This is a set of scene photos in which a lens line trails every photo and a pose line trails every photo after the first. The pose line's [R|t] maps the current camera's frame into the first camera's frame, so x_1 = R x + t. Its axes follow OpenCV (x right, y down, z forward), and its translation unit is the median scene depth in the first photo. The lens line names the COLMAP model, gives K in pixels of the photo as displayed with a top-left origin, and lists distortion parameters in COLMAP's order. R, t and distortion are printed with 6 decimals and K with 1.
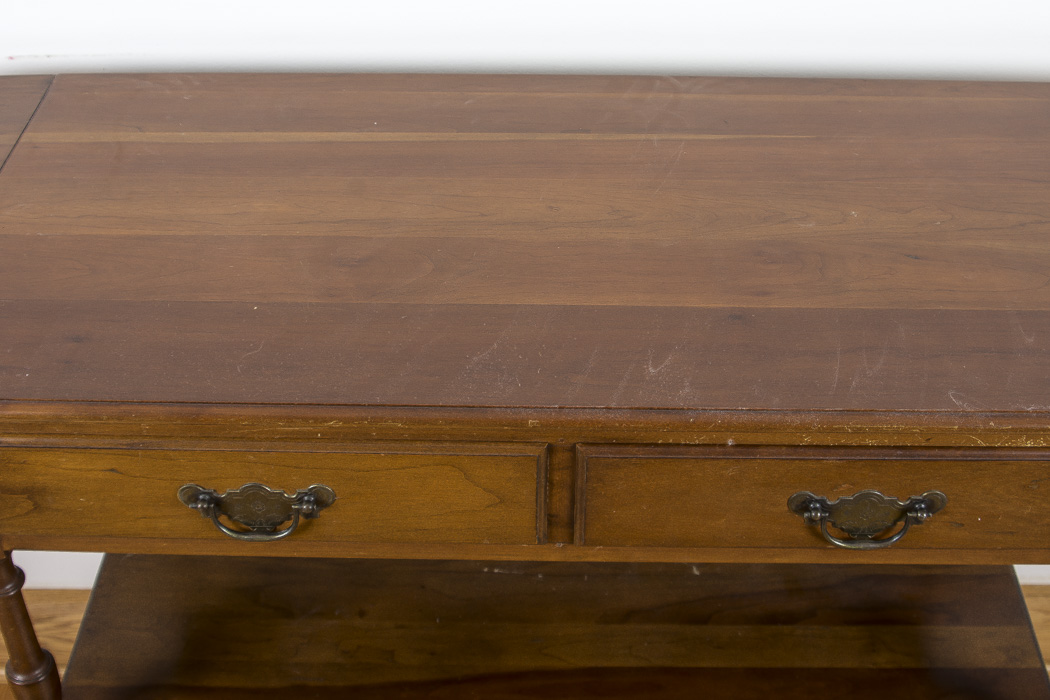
lens RADIAL K [[1428.3, 0, 532.9], [0, 1428.3, 360.9], [0, 0, 1]] dist [-0.085530, 0.000000]
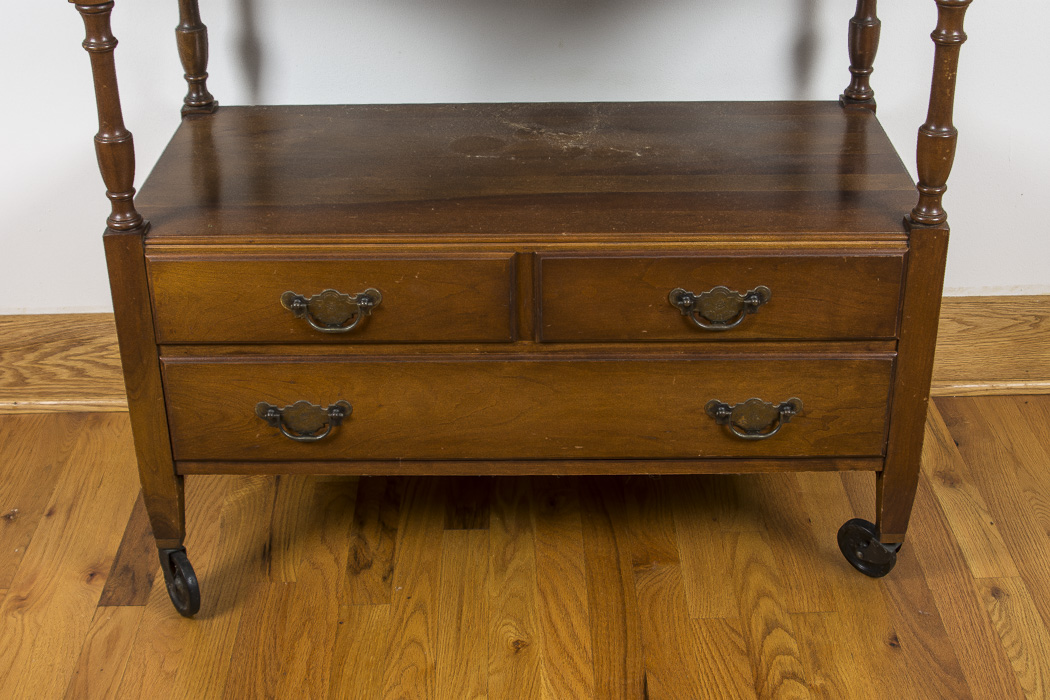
lens RADIAL K [[1537.2, 0, 526.1], [0, 1537.2, 356.6], [0, 0, 1]] dist [-0.071488, 0.000000]
pose [[0.999861, -0.016630, -0.001280, 0.018198], [0.016104, 0.982505, -0.185539, 0.707120], [0.004343, 0.185492, 0.982636, -0.343544]]
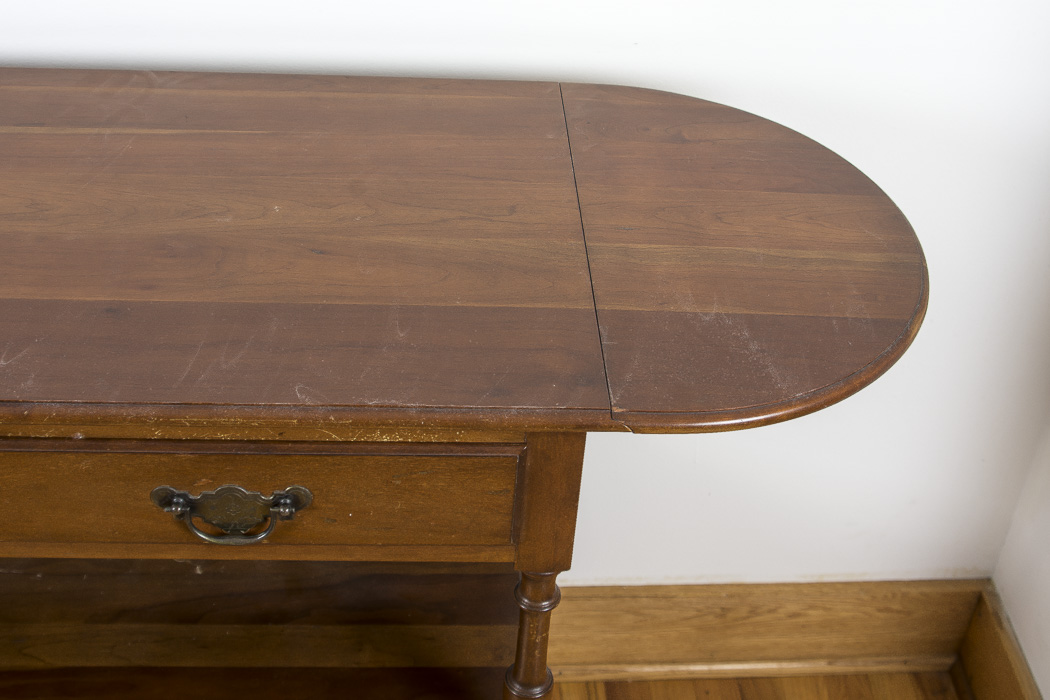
lens RADIAL K [[1428.3, 0, 522.2], [0, 1428.3, 309.2], [0, 0, 1]] dist [-0.085530, 0.000000]
pose [[0.996043, 0.007257, 0.088581, 0.310269], [-0.003828, 0.999239, -0.038822, 0.005409], [-0.088795, 0.038329, 0.995312, -0.009164]]
